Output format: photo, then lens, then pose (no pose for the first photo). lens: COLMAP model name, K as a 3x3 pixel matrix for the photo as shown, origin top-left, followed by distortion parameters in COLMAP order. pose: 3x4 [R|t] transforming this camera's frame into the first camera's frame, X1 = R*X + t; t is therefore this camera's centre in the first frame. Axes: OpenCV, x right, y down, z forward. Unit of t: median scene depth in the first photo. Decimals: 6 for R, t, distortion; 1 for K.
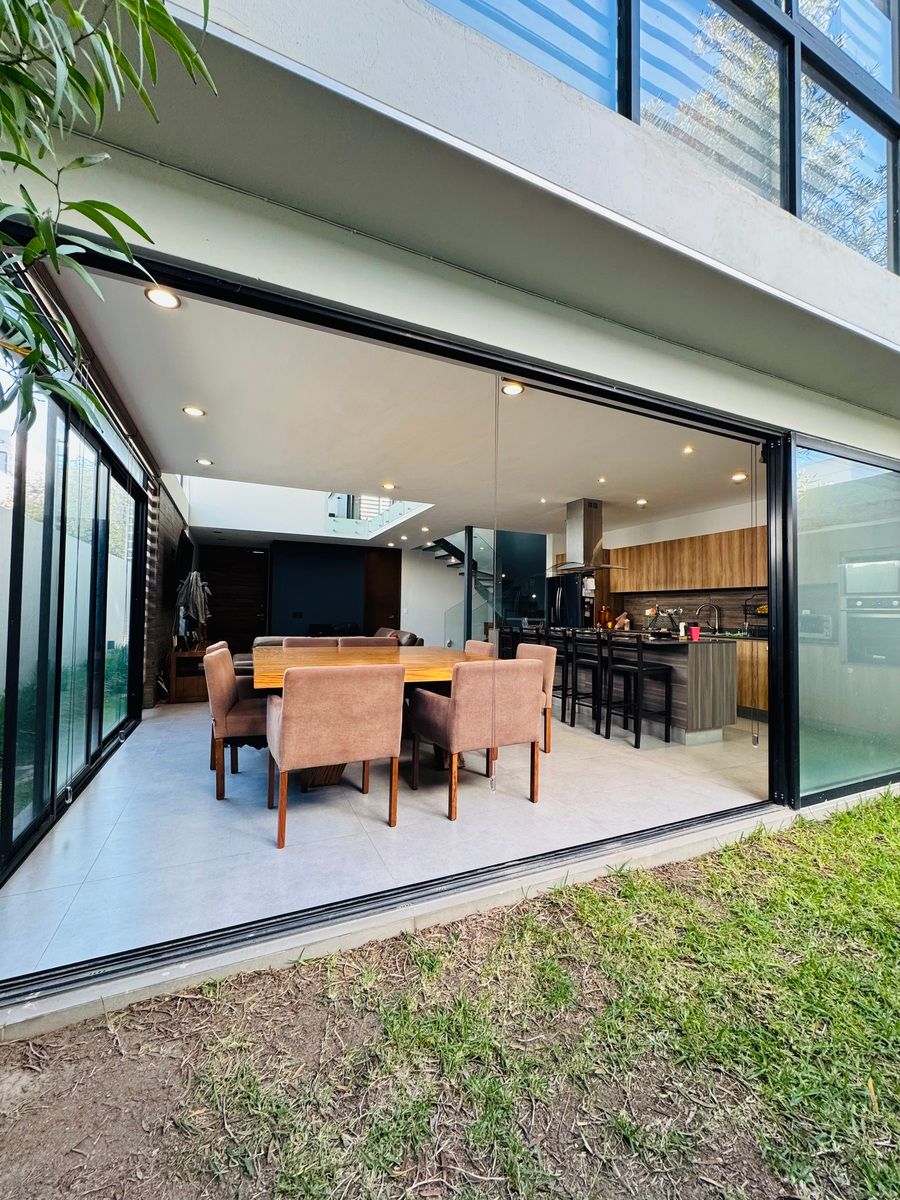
lens RADIAL K [[476.6, 0, 453.6], [0, 476.6, 598.7], [0, 0, 1]] dist [-0.002501, 0.000028]
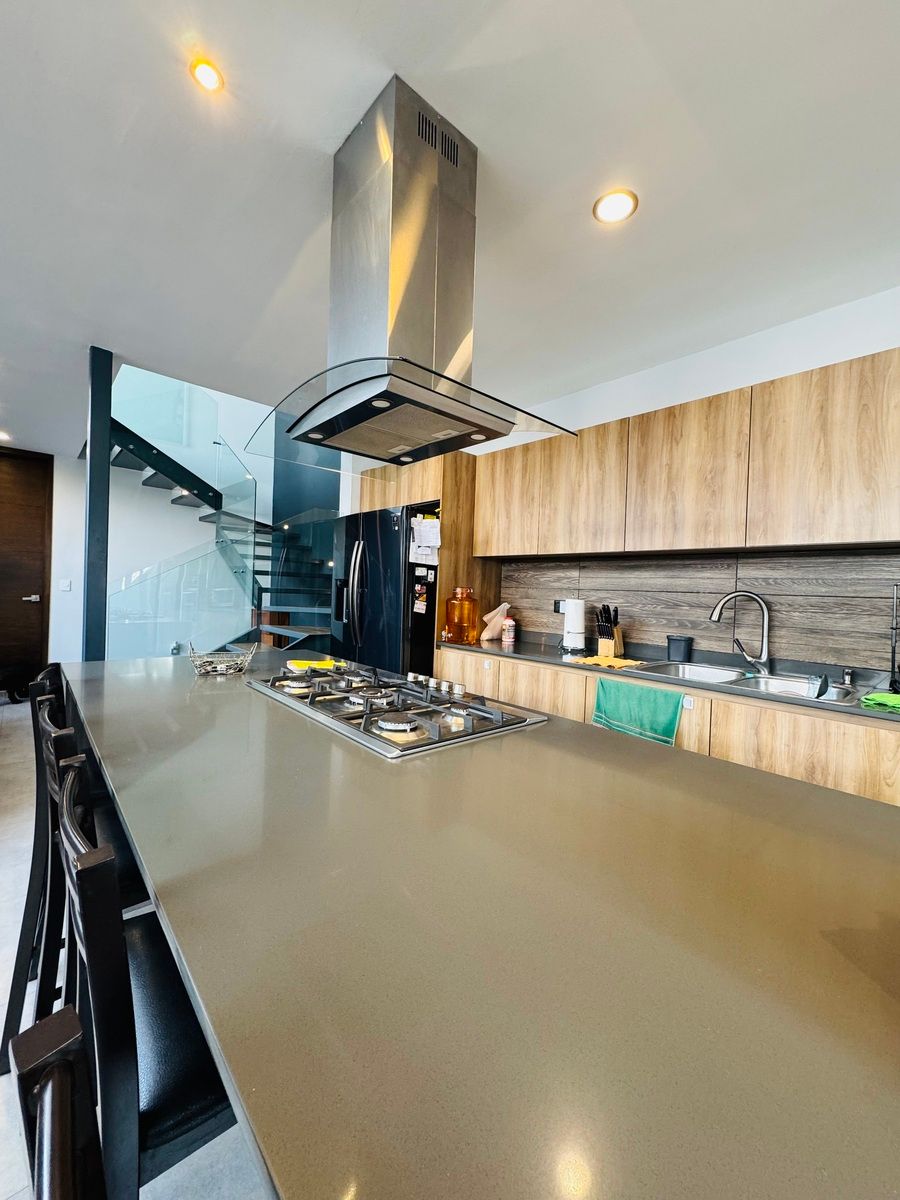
lens RADIAL K [[476.6, 0, 453.6], [0, 476.6, 598.7], [0, 0, 1]] dist [-0.002501, 0.000028]
pose [[0.952396, 0.017027, 0.304387, 0.197336], [-0.032341, 0.998448, 0.045342, 0.006687], [-0.303142, -0.053028, 0.951469, 0.648577]]
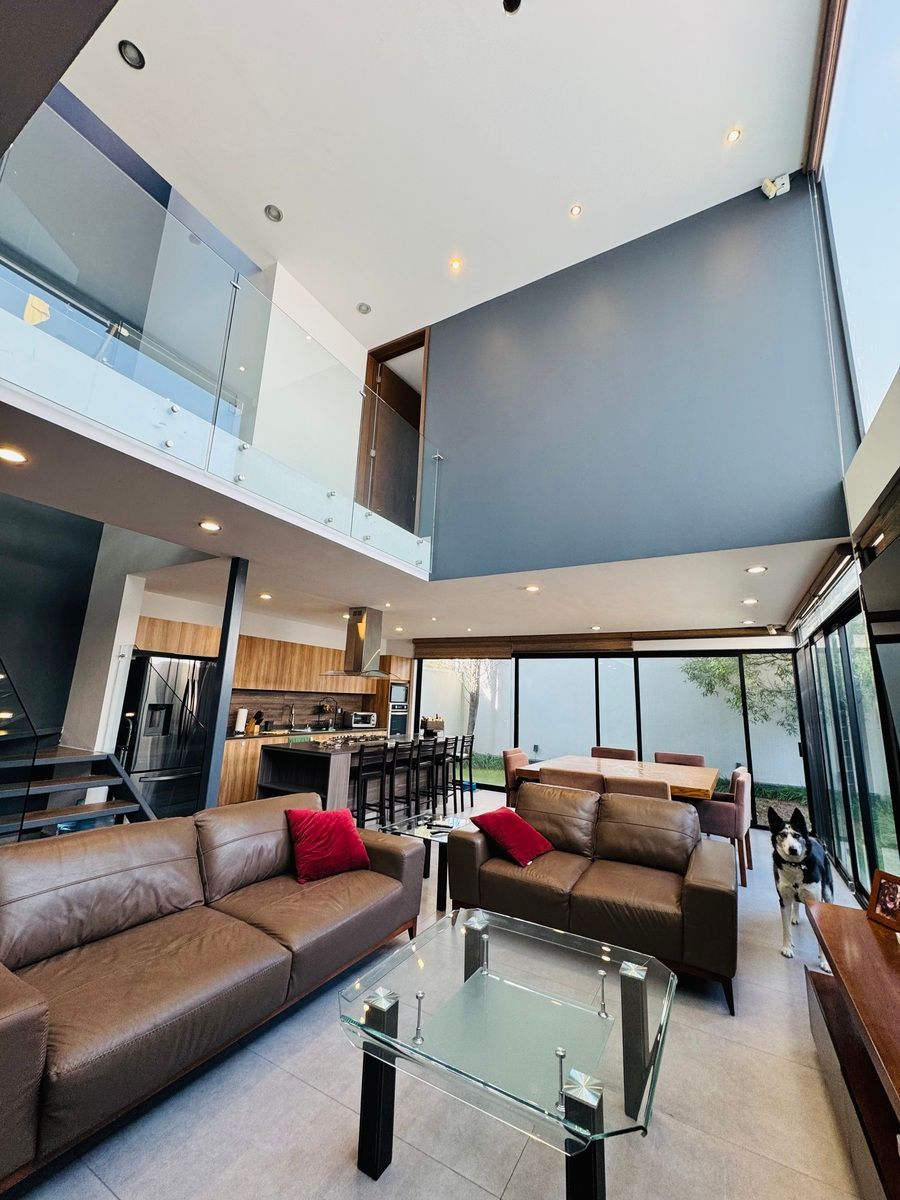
lens RADIAL K [[476.6, 0, 453.6], [0, 476.6, 598.7], [0, 0, 1]] dist [-0.002501, 0.000028]
pose [[-0.585996, 0.131094, 0.799640, -0.565585], [-0.067092, 0.975589, -0.209106, -0.019756], [-0.807532, -0.176185, -0.562895, 1.227151]]
